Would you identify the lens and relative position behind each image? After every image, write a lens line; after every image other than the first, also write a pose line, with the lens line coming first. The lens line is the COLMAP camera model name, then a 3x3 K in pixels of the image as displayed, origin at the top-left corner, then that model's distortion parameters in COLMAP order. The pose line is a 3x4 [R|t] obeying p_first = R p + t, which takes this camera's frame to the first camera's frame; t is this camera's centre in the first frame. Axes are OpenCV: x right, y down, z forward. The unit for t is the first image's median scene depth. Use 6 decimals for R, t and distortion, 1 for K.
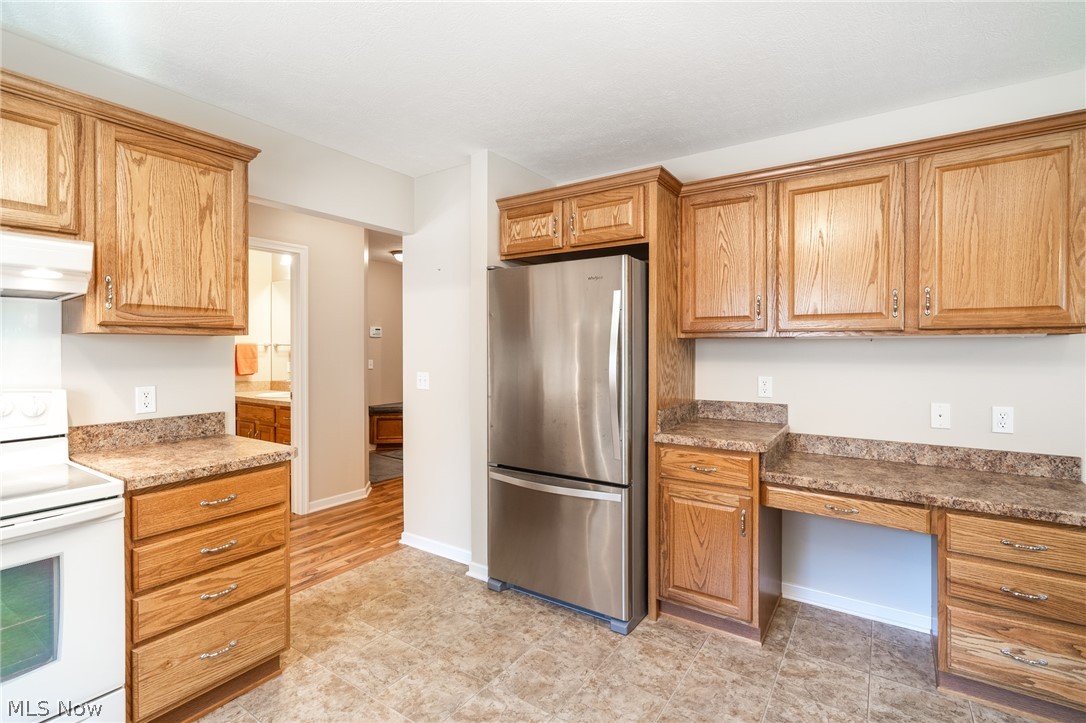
lens RADIAL K [[497.2, 0, 538.3], [0, 497.2, 350.1], [0, 0, 1]] dist [-0.007467, 0.003047]
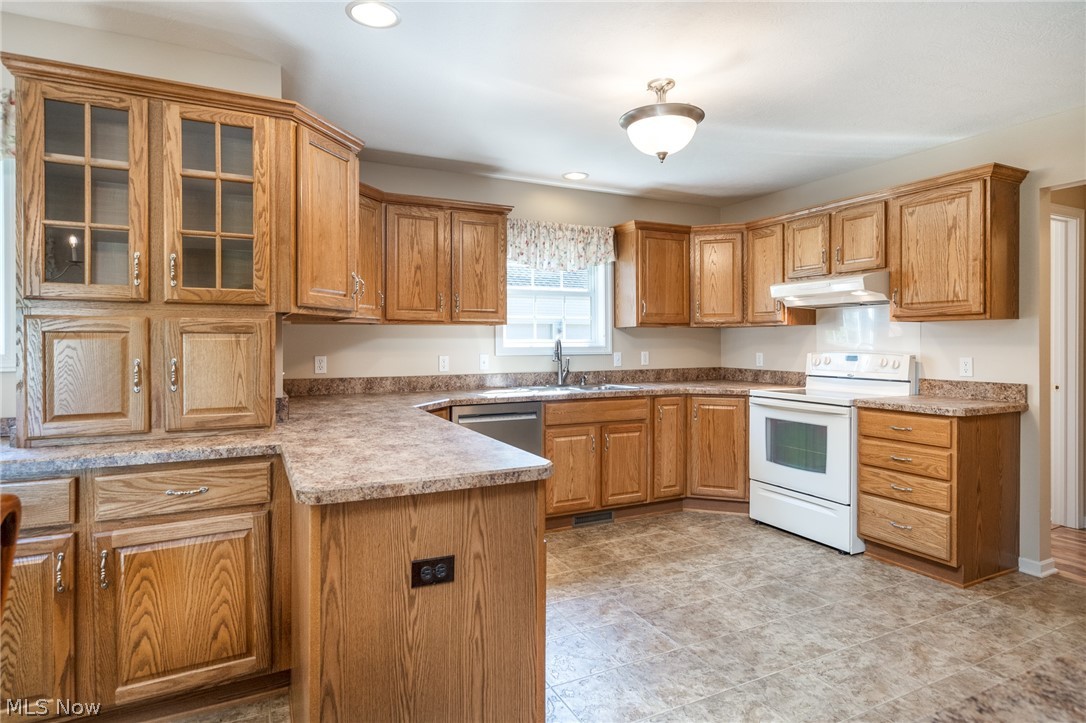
lens RADIAL K [[591.9, 0, 546.6], [0, 591.9, 344.7], [0, 0, 1]] dist [-0.001294, 0.001276]
pose [[-0.479061, 0.006023, -0.877761, 1.332582], [-0.000040, 0.999976, 0.006883, 0.027721], [0.877782, 0.003333, -0.479049, 0.815644]]
